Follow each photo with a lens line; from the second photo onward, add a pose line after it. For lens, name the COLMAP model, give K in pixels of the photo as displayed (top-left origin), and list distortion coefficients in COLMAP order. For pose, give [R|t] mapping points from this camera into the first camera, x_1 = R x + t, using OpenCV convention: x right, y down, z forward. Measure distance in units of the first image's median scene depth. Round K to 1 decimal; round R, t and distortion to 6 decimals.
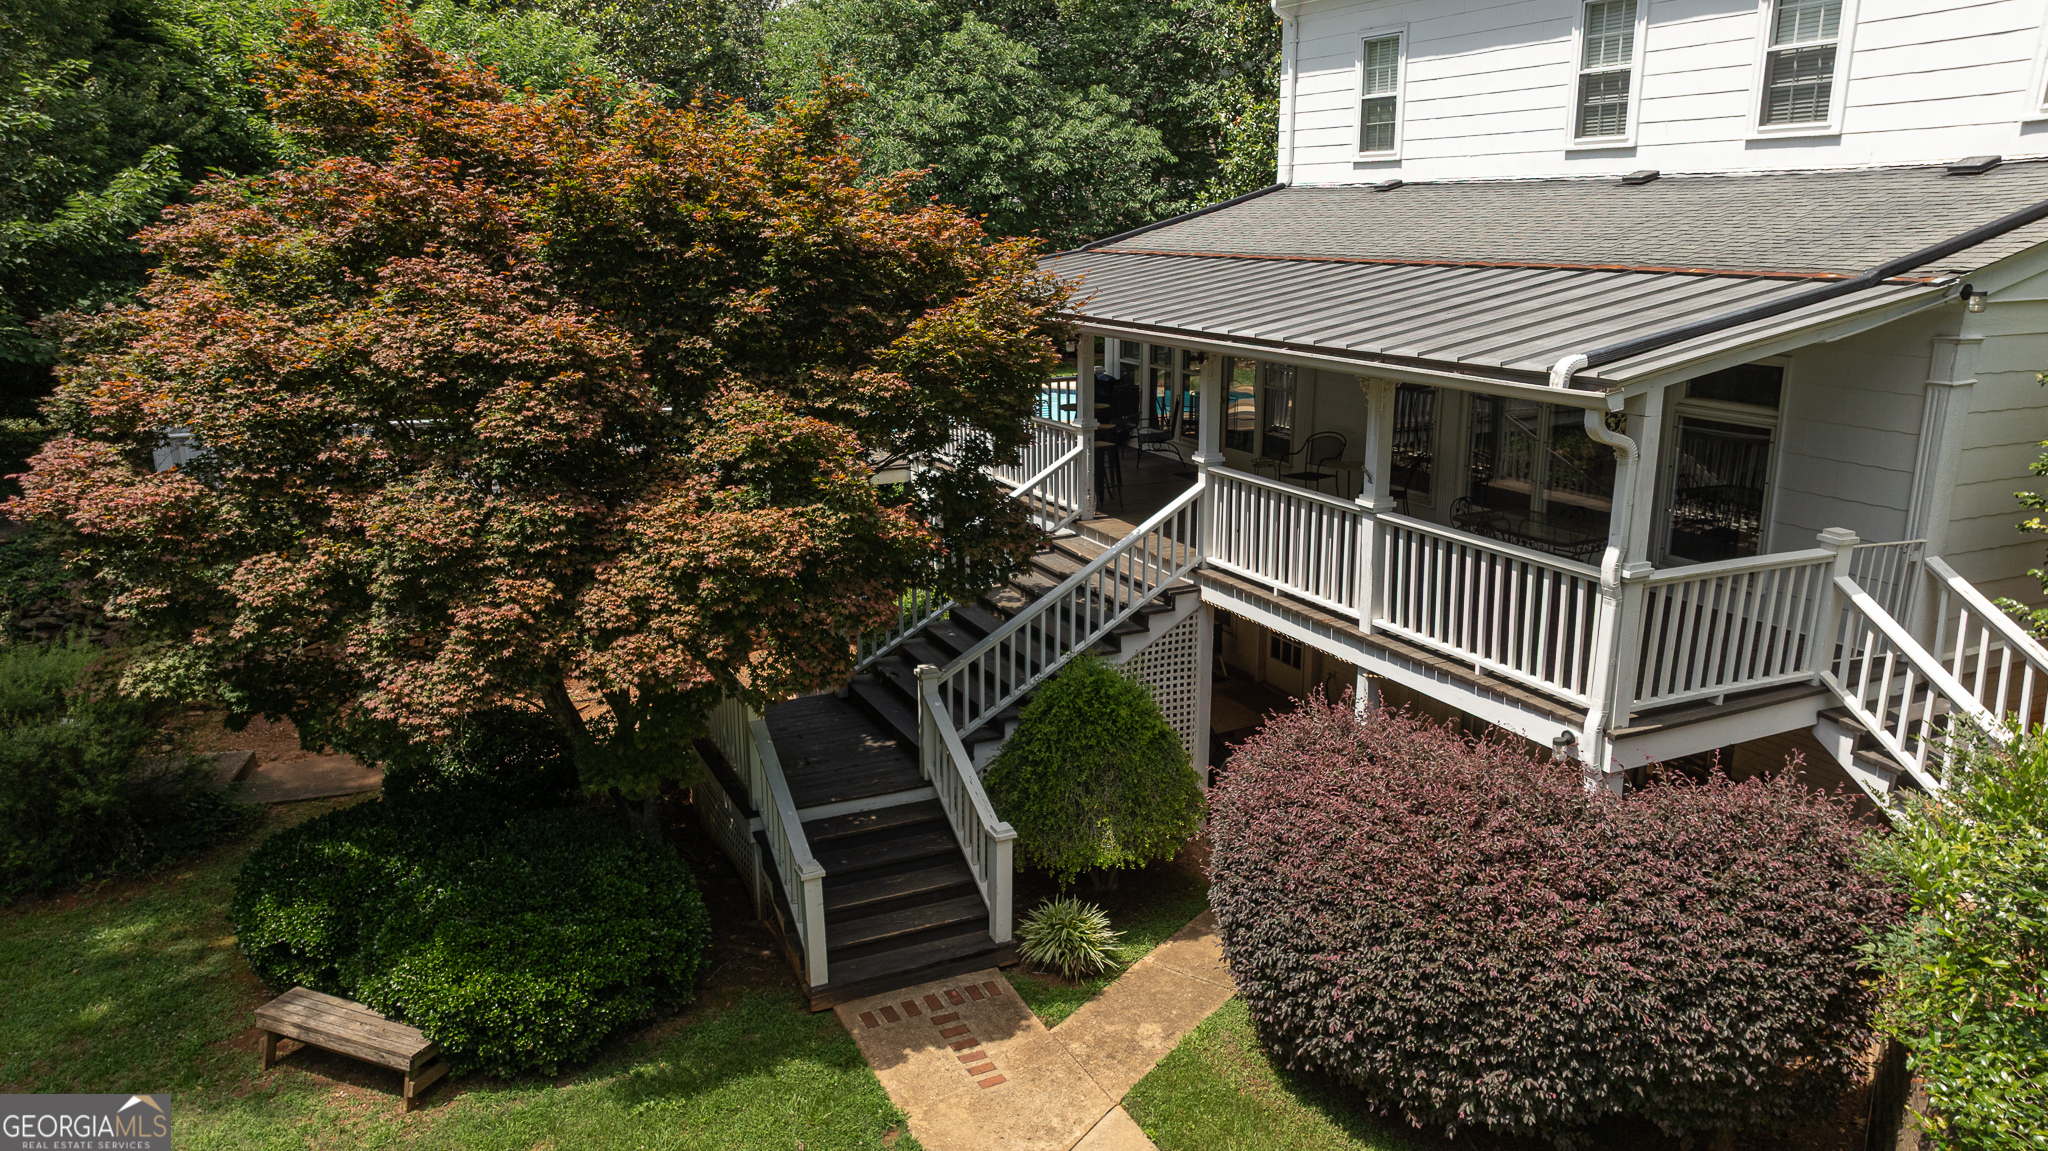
lens RADIAL K [[1444.3, 0, 1024.0], [0, 1444.3, 575.5], [0, 0, 1]] dist [0.010290, 0.002337]
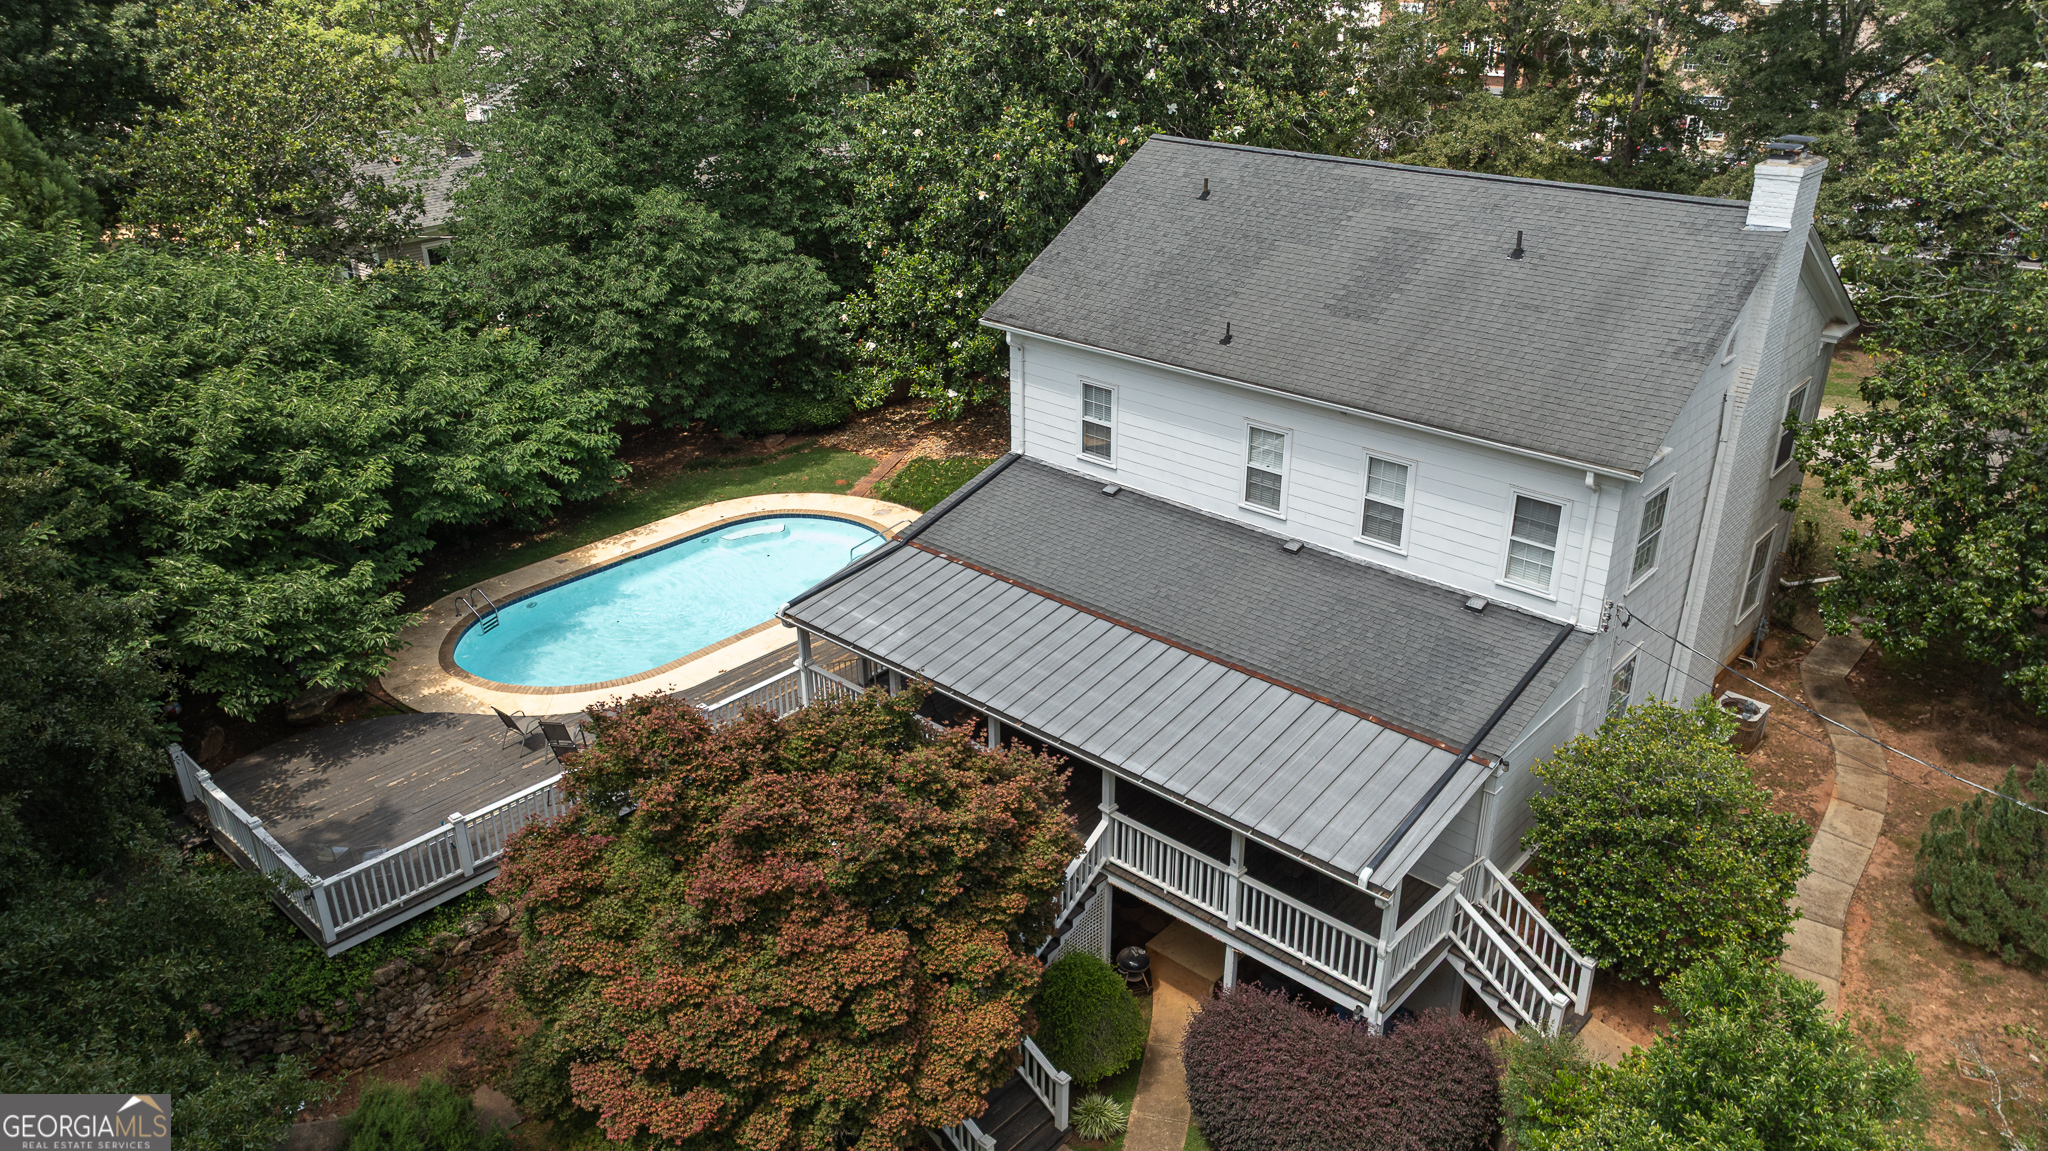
lens RADIAL K [[1428.4, 0, 1027.6], [0, 1428.4, 582.4], [0, 0, 1]] dist [0.008566, 0.006658]
pose [[0.923241, -0.168569, 0.345269, -0.608544], [0.097546, 0.972012, 0.213724, -0.871471], [-0.371633, -0.163639, 0.913844, -0.557839]]
